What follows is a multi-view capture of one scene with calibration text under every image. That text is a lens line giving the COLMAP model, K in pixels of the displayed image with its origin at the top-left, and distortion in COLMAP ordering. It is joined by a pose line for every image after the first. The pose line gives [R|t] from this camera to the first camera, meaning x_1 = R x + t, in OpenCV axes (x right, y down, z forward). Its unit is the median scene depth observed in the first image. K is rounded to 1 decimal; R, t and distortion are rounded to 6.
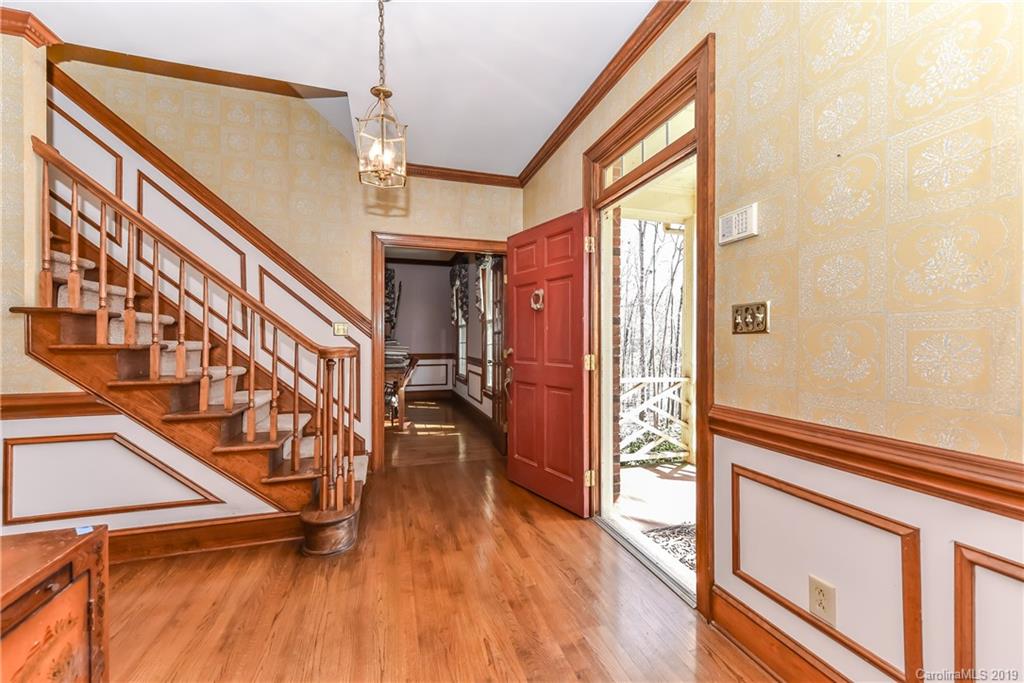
lens RADIAL K [[404.1, 0, 512.5], [0, 404.1, 340.8], [0, 0, 1]] dist [0.011047, -0.003299]
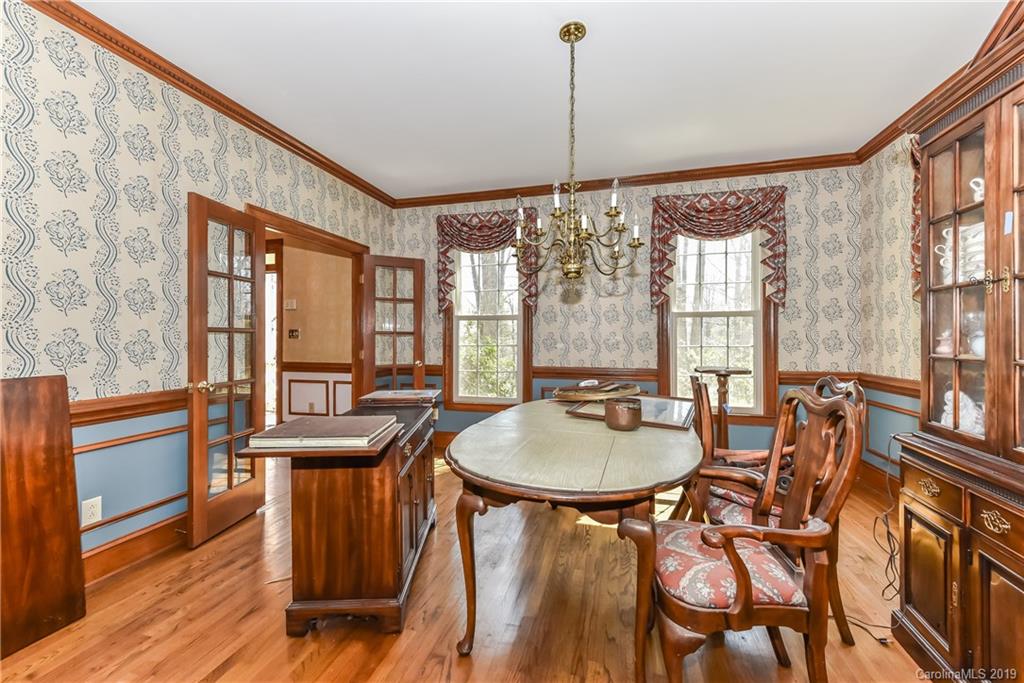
lens RADIAL K [[404.1, 0, 511.7], [0, 404.1, 338.5], [0, 0, 1]] dist [0.011047, -0.003299]
pose [[0.546383, -0.001737, 0.837533, -1.108121], [0.001011, 0.999998, 0.001414, -0.011964], [-0.837535, 0.000074, 0.546384, -2.097259]]
